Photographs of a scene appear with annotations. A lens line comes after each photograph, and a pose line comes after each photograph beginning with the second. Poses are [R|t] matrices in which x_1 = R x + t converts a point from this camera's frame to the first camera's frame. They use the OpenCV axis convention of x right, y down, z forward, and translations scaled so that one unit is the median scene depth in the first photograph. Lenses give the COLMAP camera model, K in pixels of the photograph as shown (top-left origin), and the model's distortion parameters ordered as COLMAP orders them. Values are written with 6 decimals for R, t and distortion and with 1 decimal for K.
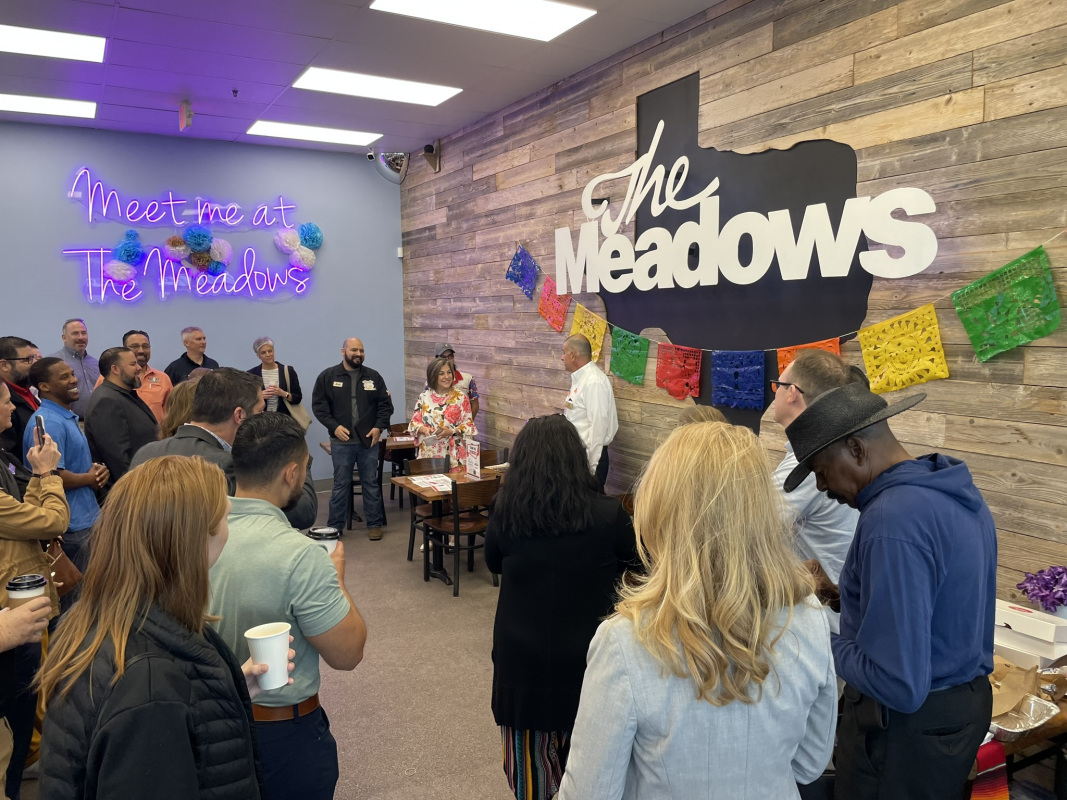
lens RADIAL K [[809.4, 0, 533.5], [0, 809.4, 400.0], [0, 0, 1]] dist [0.115900, 0.000412]
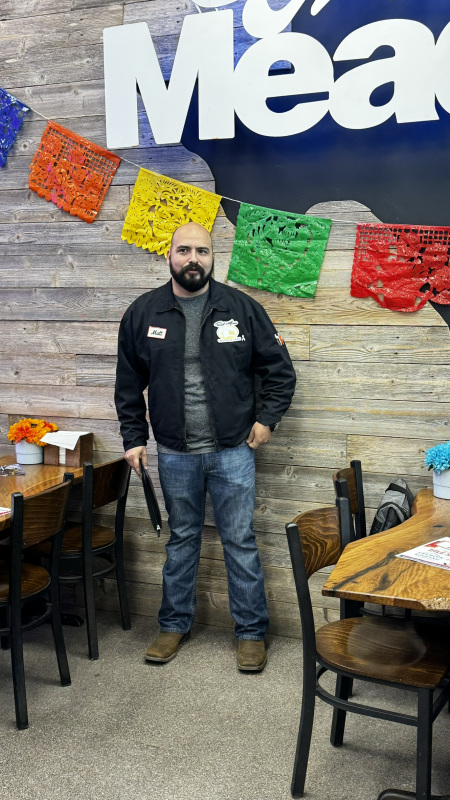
lens RADIAL K [[843.0, 0, 225.0], [0, 843.0, 400.0], [0, 0, 1]] dist [0.219212, -0.527550]
pose [[0.781519, -0.066712, 0.620305, -0.324922], [0.061060, 0.997672, 0.030367, 0.036216], [-0.620886, 0.014143, 0.783773, 0.536224]]
